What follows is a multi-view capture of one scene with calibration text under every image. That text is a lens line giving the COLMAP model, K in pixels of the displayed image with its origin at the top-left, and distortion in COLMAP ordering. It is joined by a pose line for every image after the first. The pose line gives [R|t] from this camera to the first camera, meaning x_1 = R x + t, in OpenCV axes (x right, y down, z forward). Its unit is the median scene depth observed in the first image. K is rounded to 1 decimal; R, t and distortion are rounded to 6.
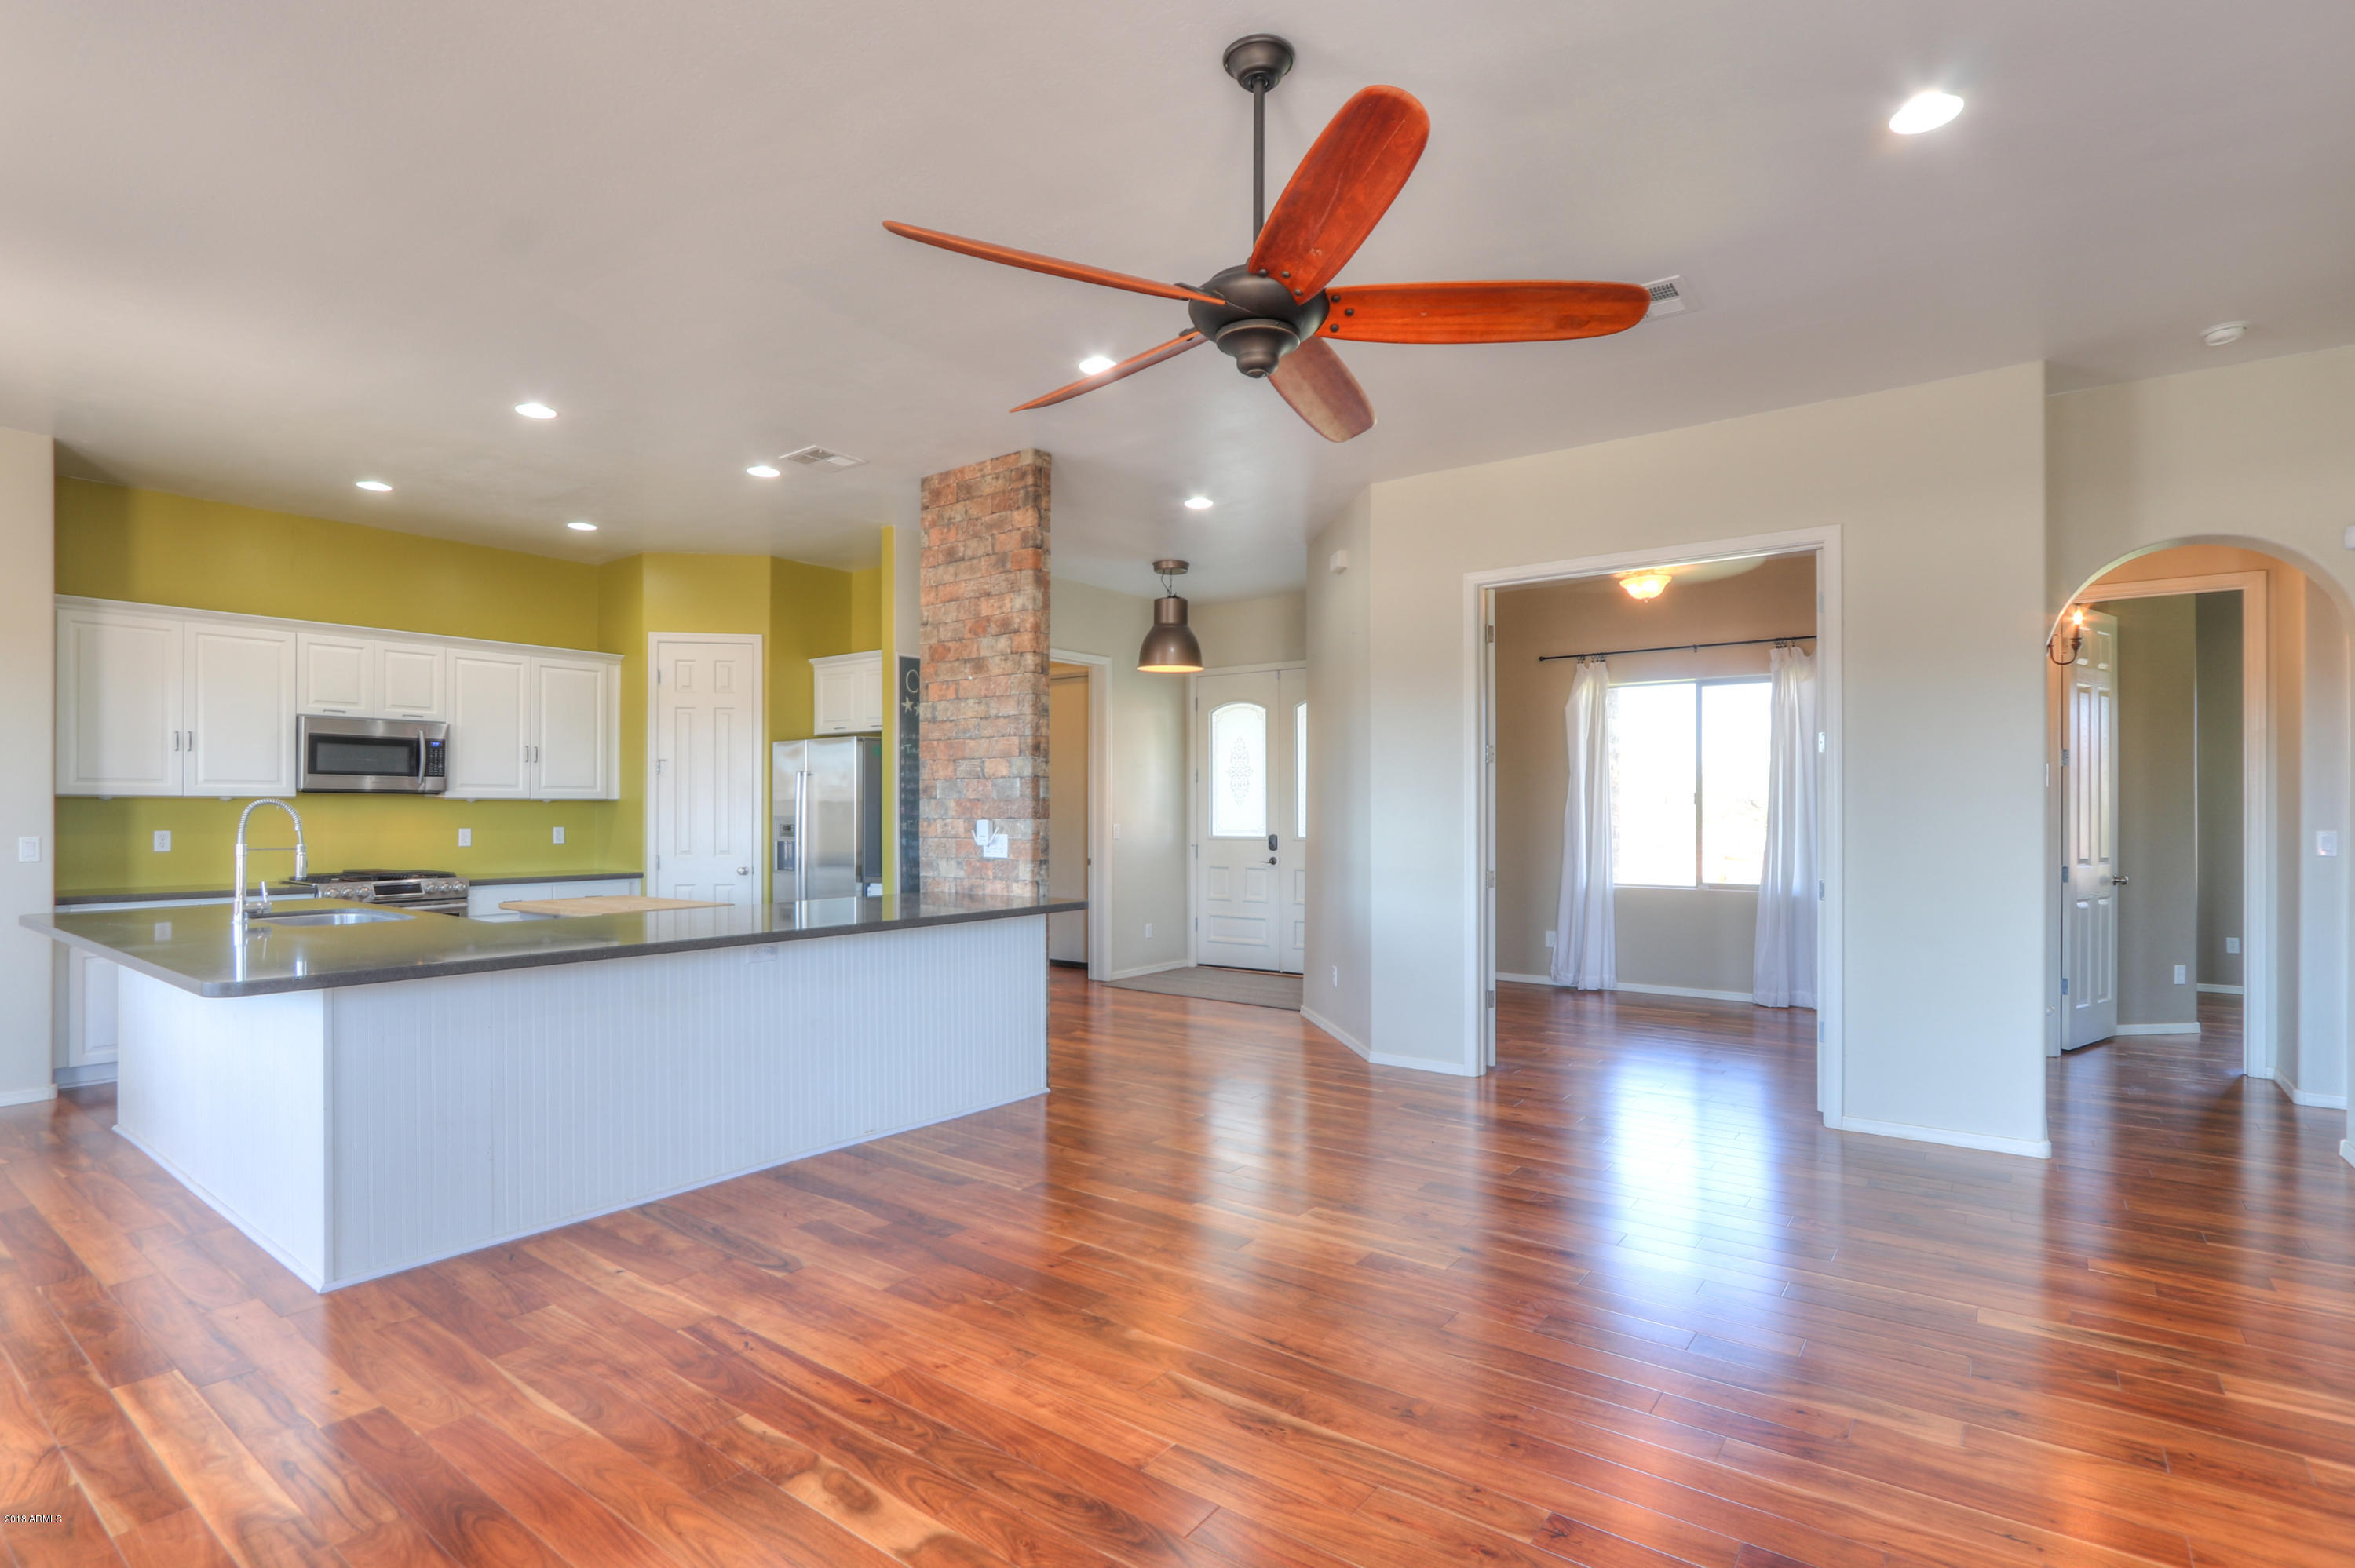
lens RADIAL K [[1163.3, 0, 1203.5], [0, 1163.3, 801.0], [0, 0, 1]] dist [-0.024355, 0.000121]
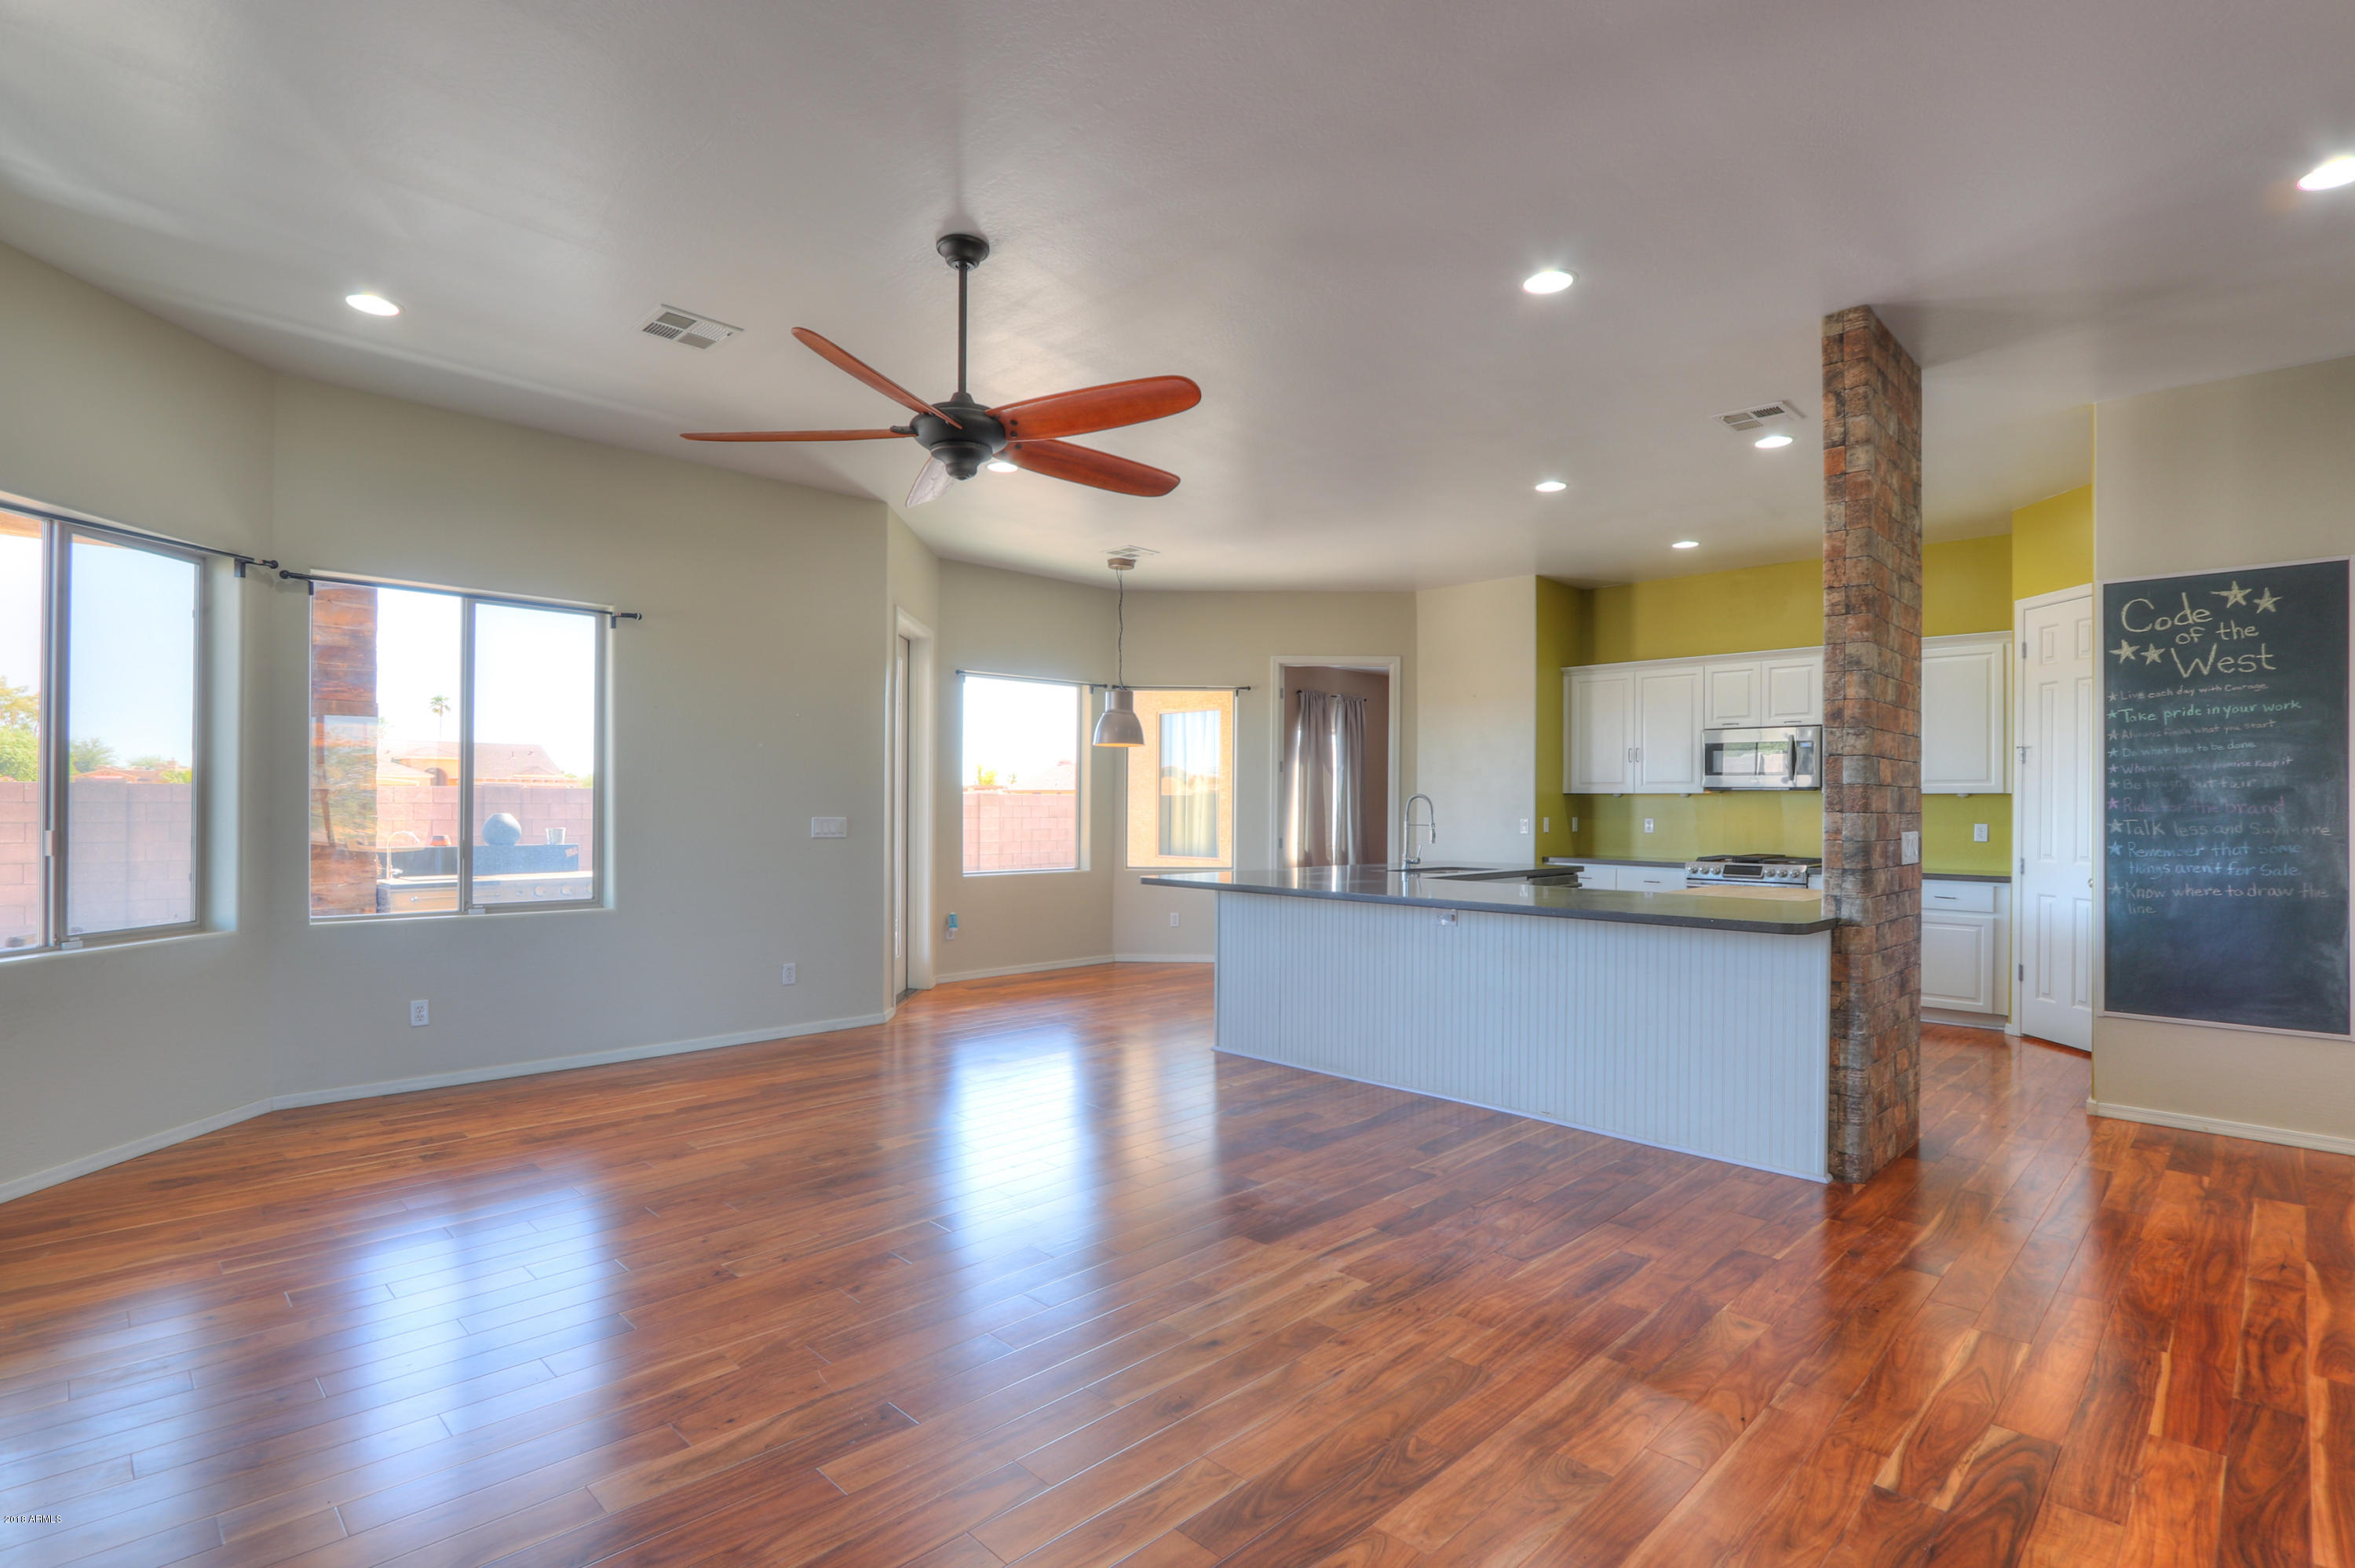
lens RADIAL K [[1125.8, 0, 1144.1], [0, 1125.8, 808.8], [0, 0, 1]] dist [-0.018110, -0.000548]
pose [[-0.178275, 0.003368, -0.983975, 0.606840], [0.001588, 0.999994, 0.003135, 0.009346], [0.983979, -0.001003, -0.178280, 0.665472]]
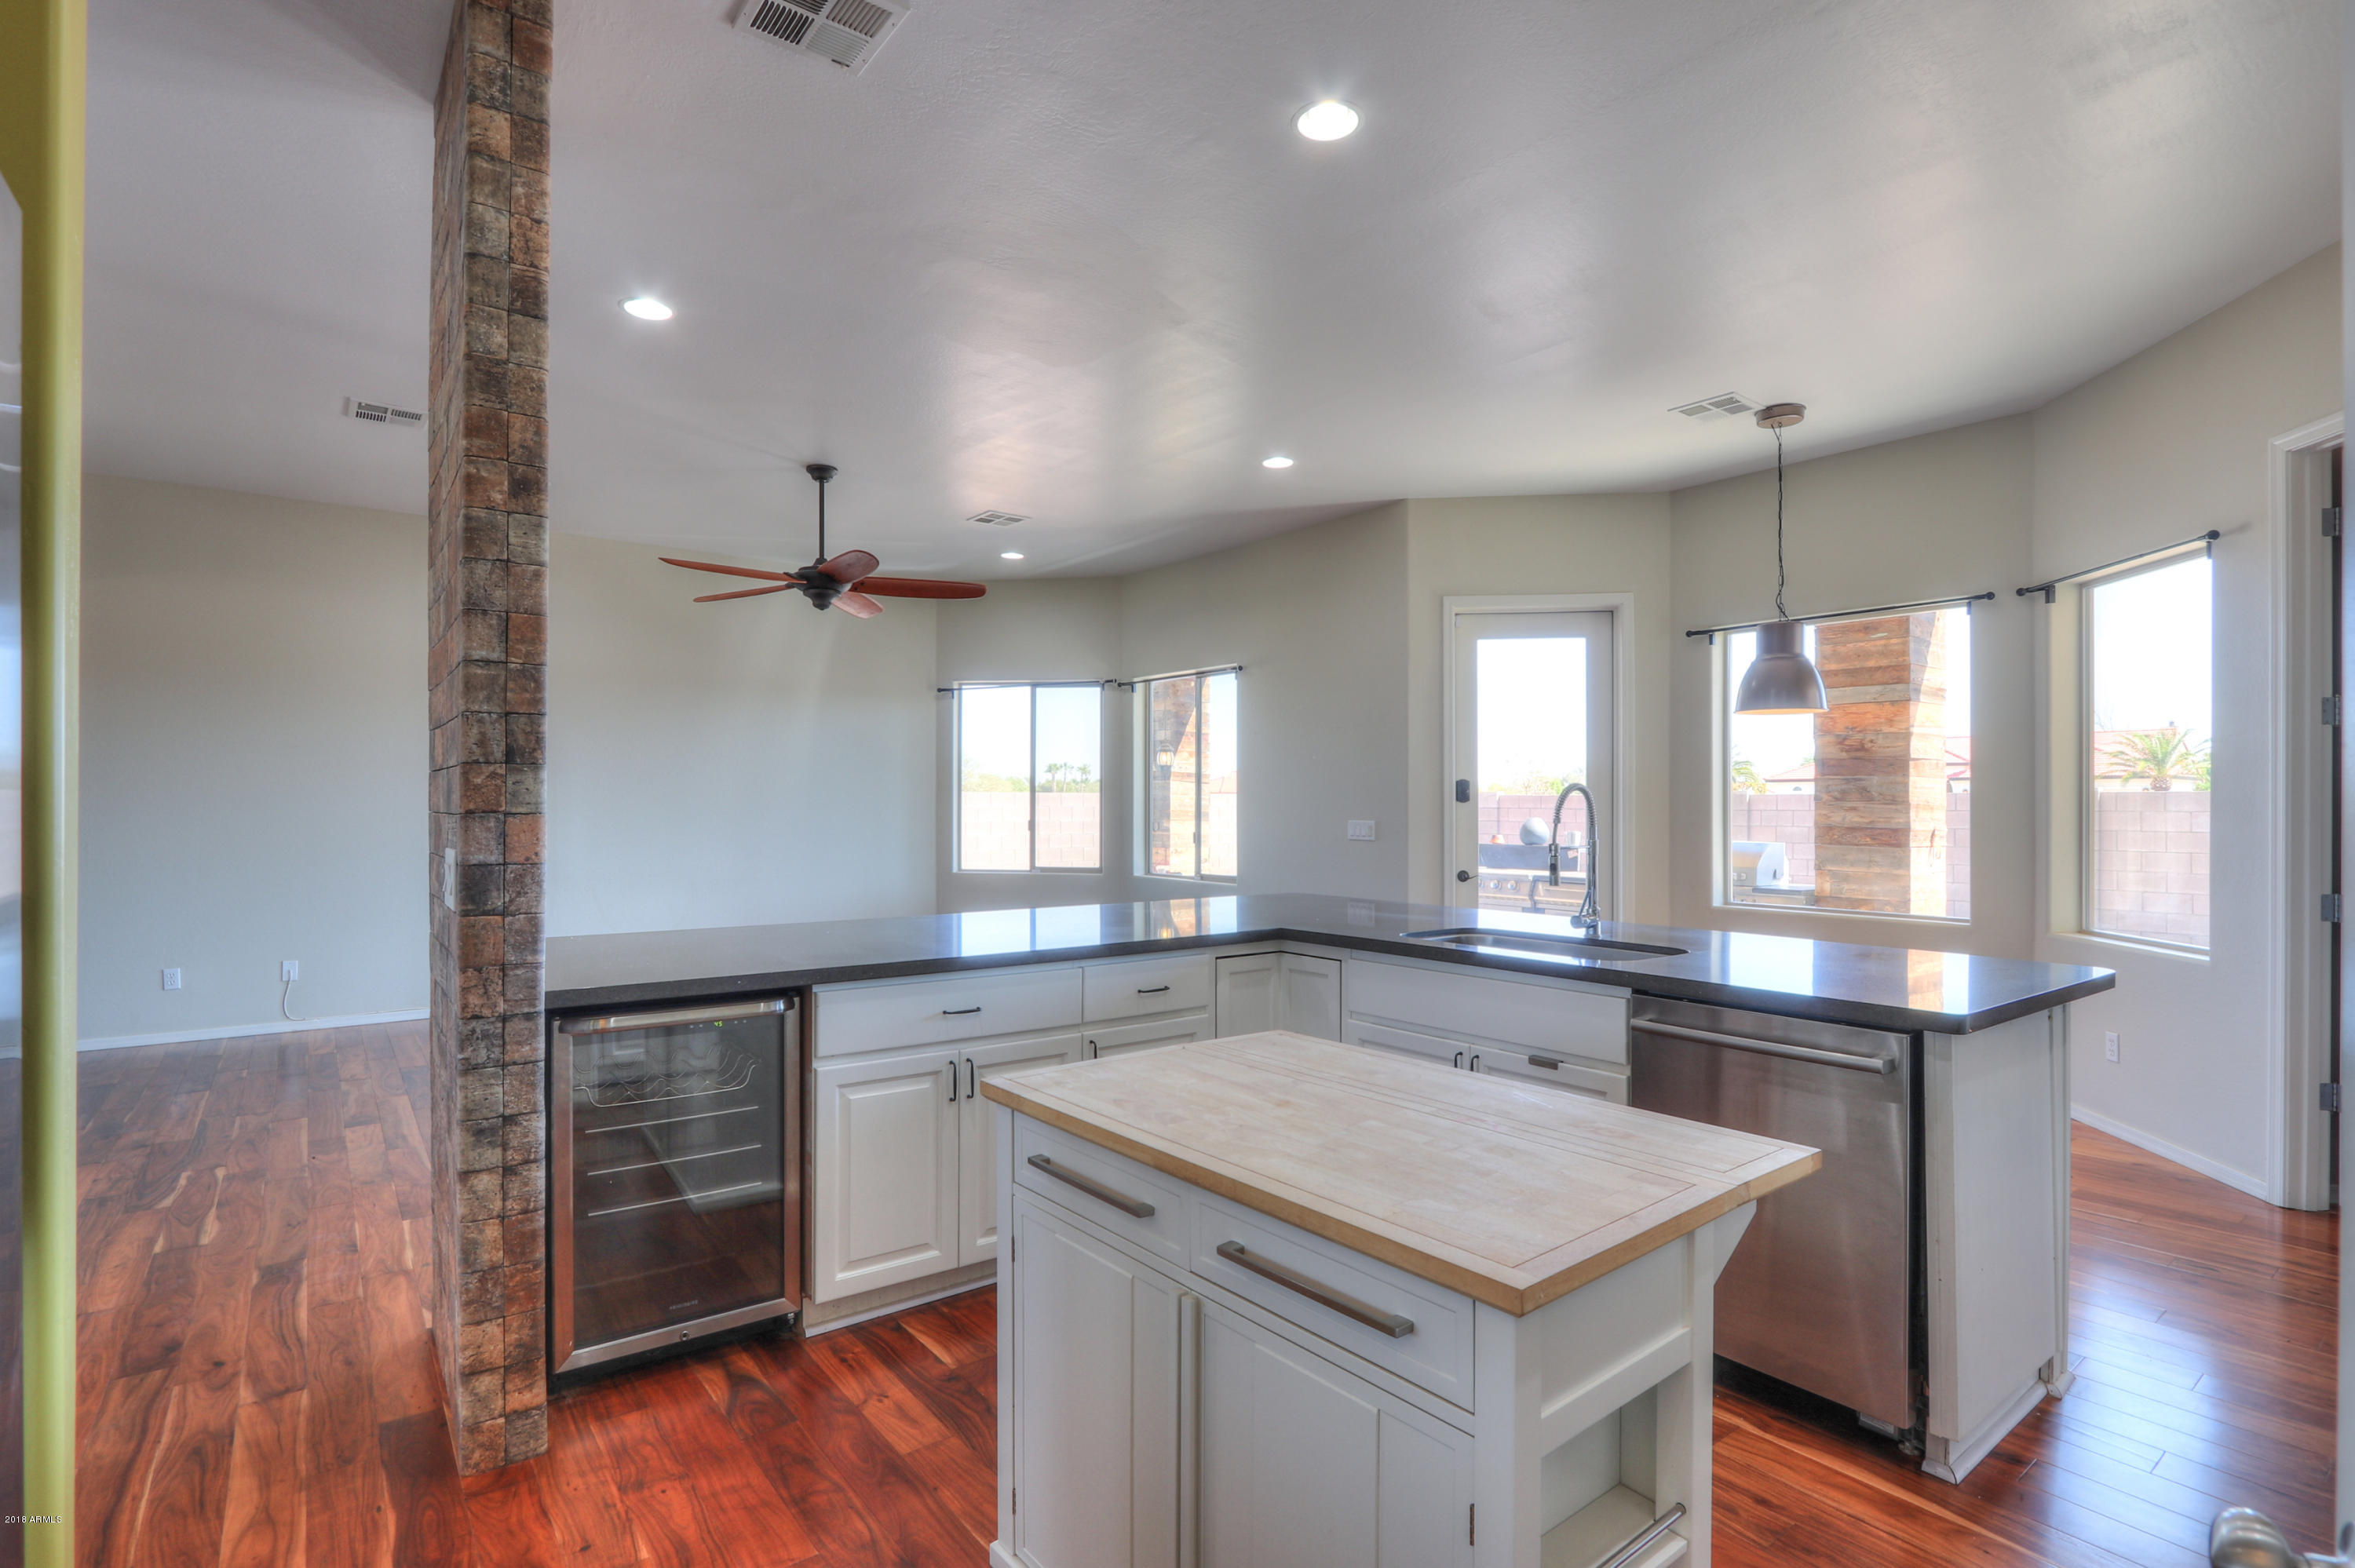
lens RADIAL K [[1131.1, 0, 1151.5], [0, 1131.1, 790.4], [0, 0, 1]] dist [-0.020407, -0.000351]
pose [[-0.955884, 0.001023, 0.293742, -0.563627], [-0.004966, 0.999795, -0.019641, 0.014287], [-0.293702, -0.020233, -0.955683, 1.341356]]
